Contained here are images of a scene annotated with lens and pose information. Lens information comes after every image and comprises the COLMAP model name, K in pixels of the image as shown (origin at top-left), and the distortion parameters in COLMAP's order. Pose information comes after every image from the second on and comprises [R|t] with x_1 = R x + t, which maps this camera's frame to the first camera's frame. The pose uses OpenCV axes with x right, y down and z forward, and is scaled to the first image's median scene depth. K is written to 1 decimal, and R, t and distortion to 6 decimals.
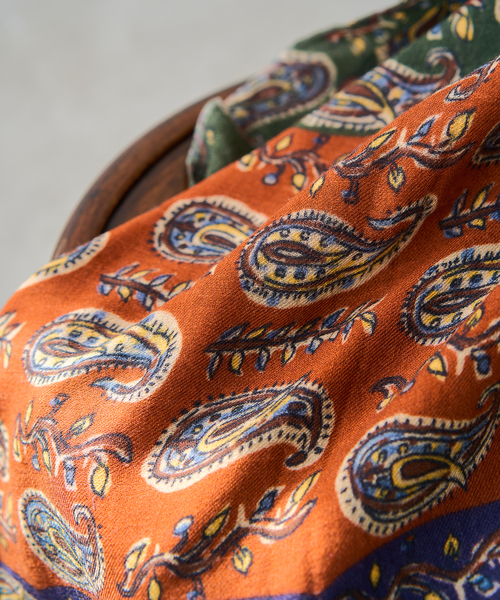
lens RADIAL K [[1250.7, 0, 248.0], [0, 1250.7, 294.9], [0, 0, 1]] dist [0.268687, 0.000000]
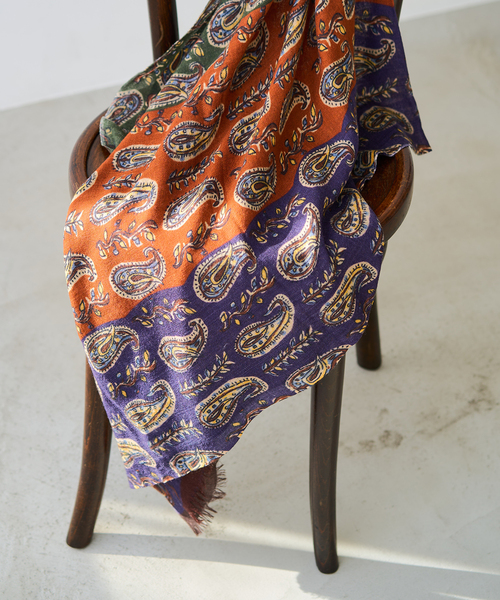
lens RADIAL K [[1250.7, 0, 250.9], [0, 1250.7, 302.1], [0, 0, 1]] dist [0.268687, 0.000000]
pose [[0.895250, -0.332589, 0.296500, -0.723114], [0.365844, 0.928536, -0.063072, 0.496652], [-0.254334, 0.164938, 0.952948, -1.468860]]
